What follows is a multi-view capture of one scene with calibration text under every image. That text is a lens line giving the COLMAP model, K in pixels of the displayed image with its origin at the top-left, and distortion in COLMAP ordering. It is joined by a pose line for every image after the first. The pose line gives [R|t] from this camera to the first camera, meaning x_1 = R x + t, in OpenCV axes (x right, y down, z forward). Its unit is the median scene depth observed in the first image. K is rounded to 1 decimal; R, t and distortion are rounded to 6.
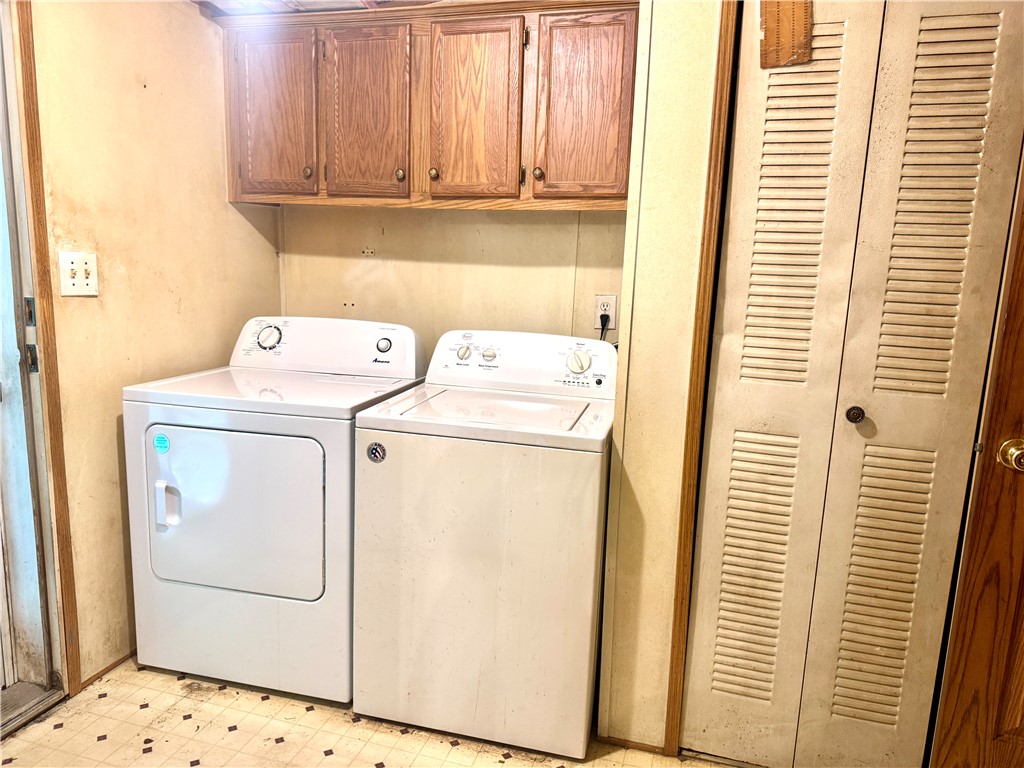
lens RADIAL K [[720.6, 0, 513.8], [0, 720.6, 388.6], [0, 0, 1]] dist [0.056715, -0.080989]
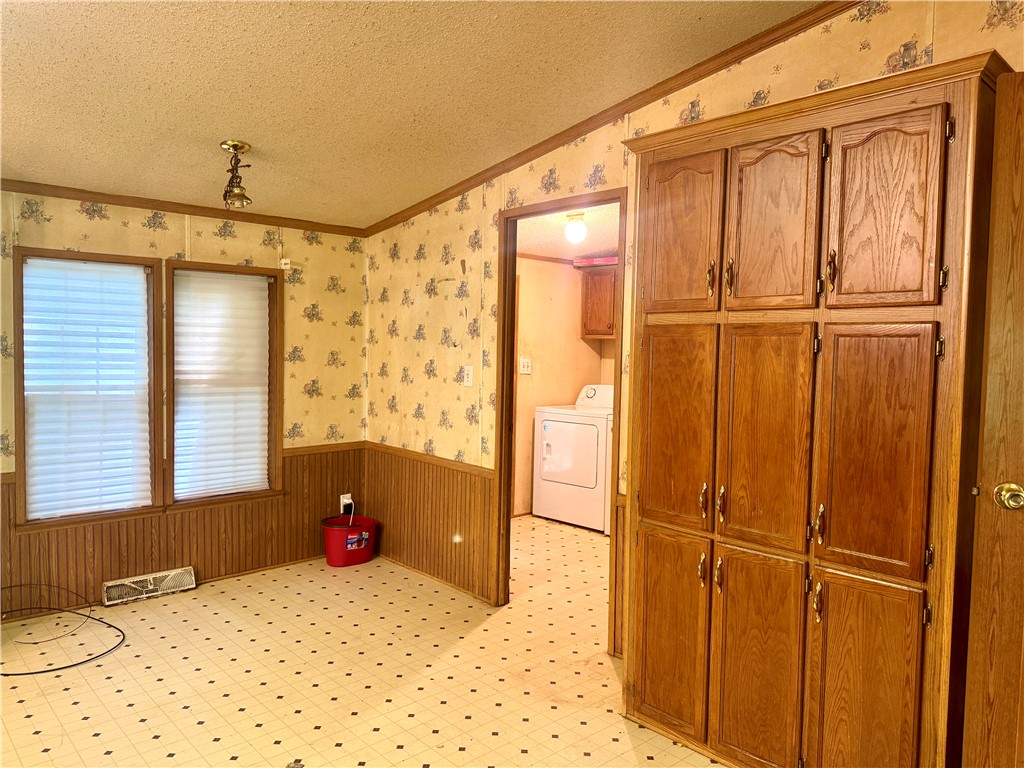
lens RADIAL K [[720.6, 0, 513.8], [0, 720.6, 388.6], [0, 0, 1]] dist [0.056715, -0.080989]
pose [[0.857181, 0.006536, -0.514974, 0.753245], [-0.080279, 0.989393, -0.121067, 0.250770], [0.508720, 0.145118, 0.848613, -1.295273]]
